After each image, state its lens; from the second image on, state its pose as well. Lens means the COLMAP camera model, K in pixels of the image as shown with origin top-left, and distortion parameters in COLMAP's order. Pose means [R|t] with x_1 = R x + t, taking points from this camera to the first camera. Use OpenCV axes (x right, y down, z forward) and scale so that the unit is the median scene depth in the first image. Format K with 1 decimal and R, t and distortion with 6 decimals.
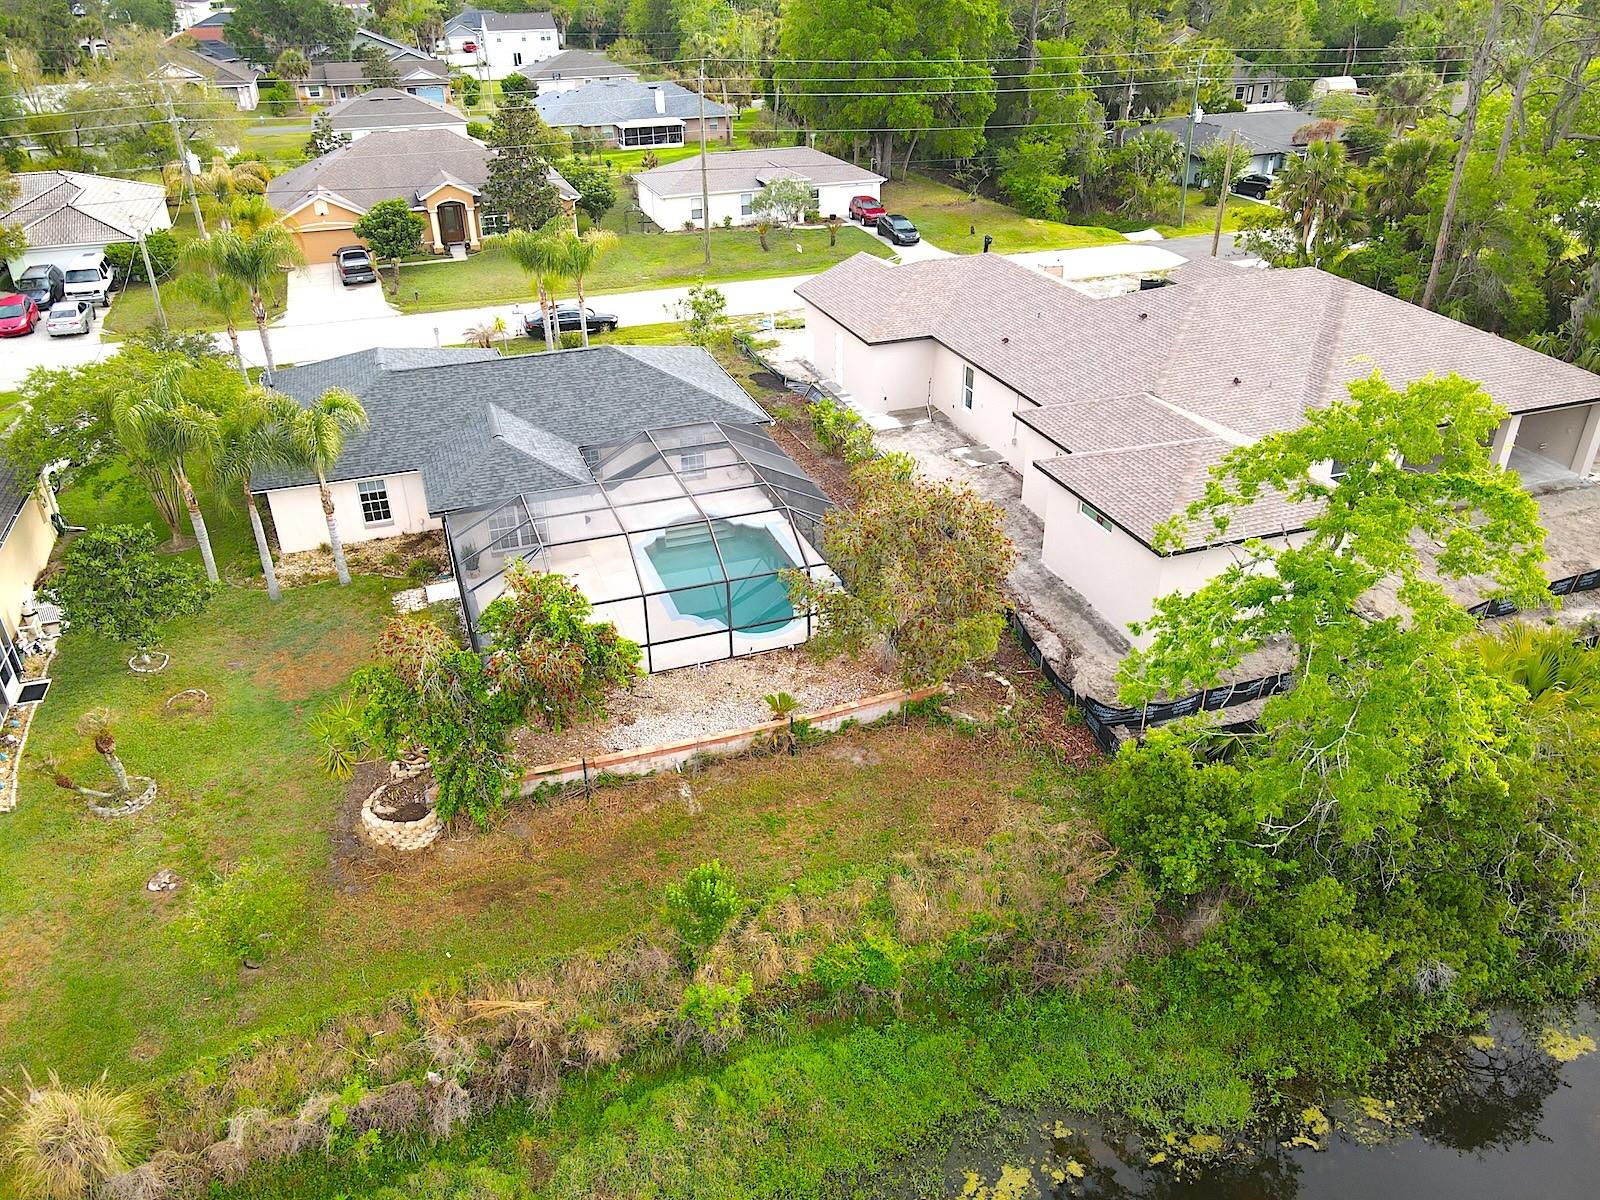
lens RADIAL K [[1166.7, 0, 795.9], [0, 1166.7, 607.3], [0, 0, 1]] dist [0.003186, 0.003480]
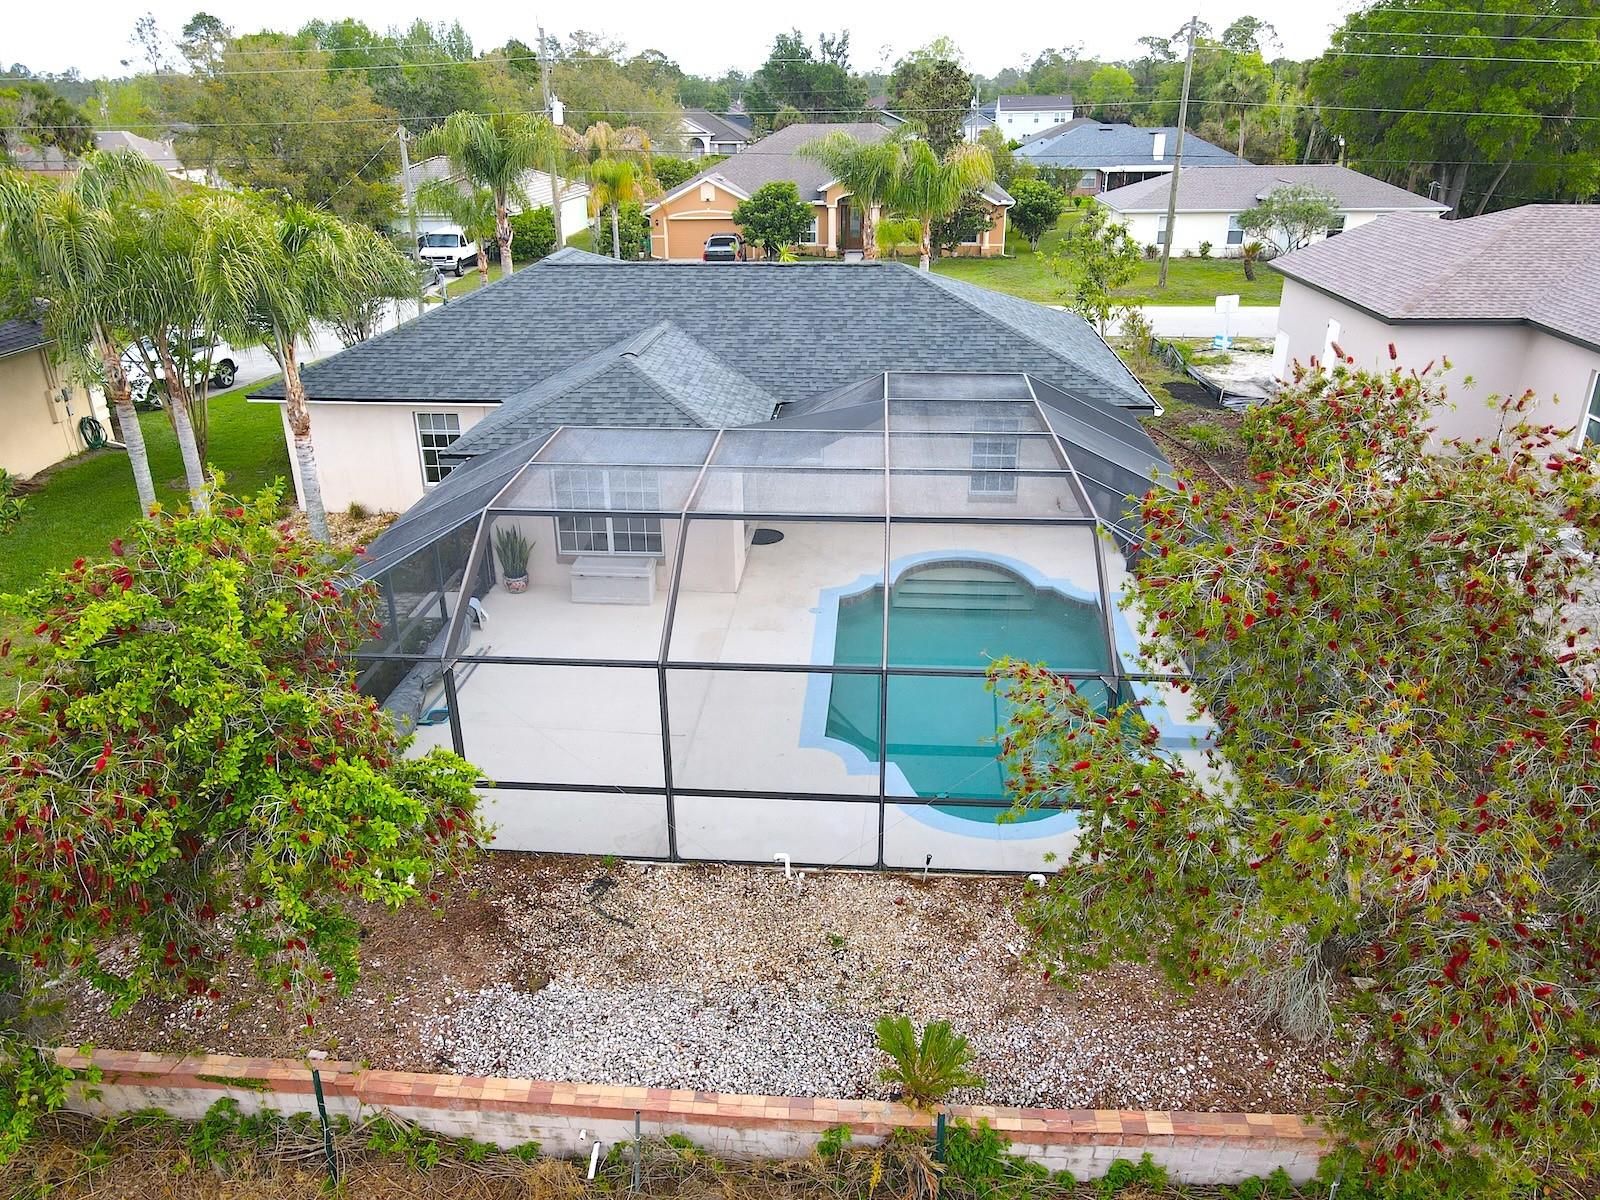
lens RADIAL K [[1166.7, 0, 795.9], [0, 1166.7, 607.3], [0, 0, 1]] dist [0.003186, 0.003480]
pose [[0.912883, 0.165136, -0.373330, 0.049473], [-0.201540, 0.977617, -0.060383, -0.012993], [0.355002, 0.130364, 0.925731, 0.588052]]
